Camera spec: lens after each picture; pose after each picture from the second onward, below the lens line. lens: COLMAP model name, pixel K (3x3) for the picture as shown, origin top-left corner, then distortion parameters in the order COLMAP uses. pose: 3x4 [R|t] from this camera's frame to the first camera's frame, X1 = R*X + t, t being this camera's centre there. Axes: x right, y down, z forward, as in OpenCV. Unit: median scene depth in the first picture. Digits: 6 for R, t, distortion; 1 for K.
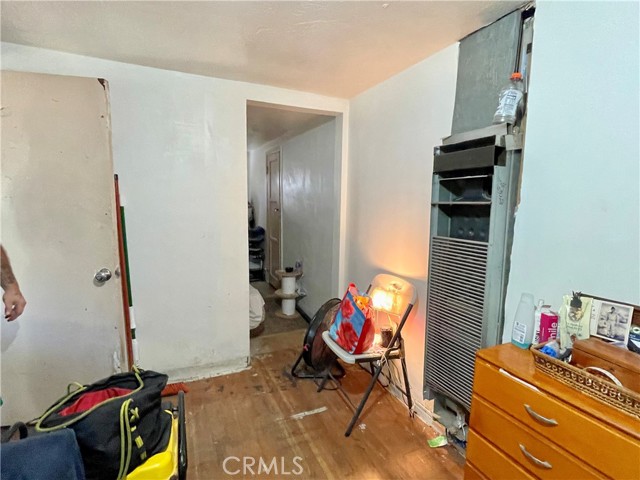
lens RADIAL K [[315.3, 0, 319.1], [0, 315.3, 240.8], [0, 0, 1]] dist [-0.000205, -0.001924]
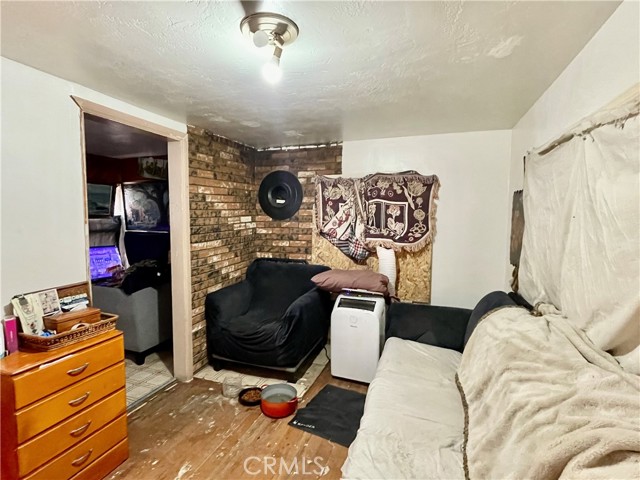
lens RADIAL K [[315.3, 0, 315.6], [0, 315.3, 240.0], [0, 0, 1]] dist [-0.000205, -0.001924]
pose [[-0.710917, -0.063745, 0.700381, -1.070668], [0.084193, 0.981007, 0.174746, -0.205081], [-0.698218, 0.183197, -0.692048, 1.094991]]
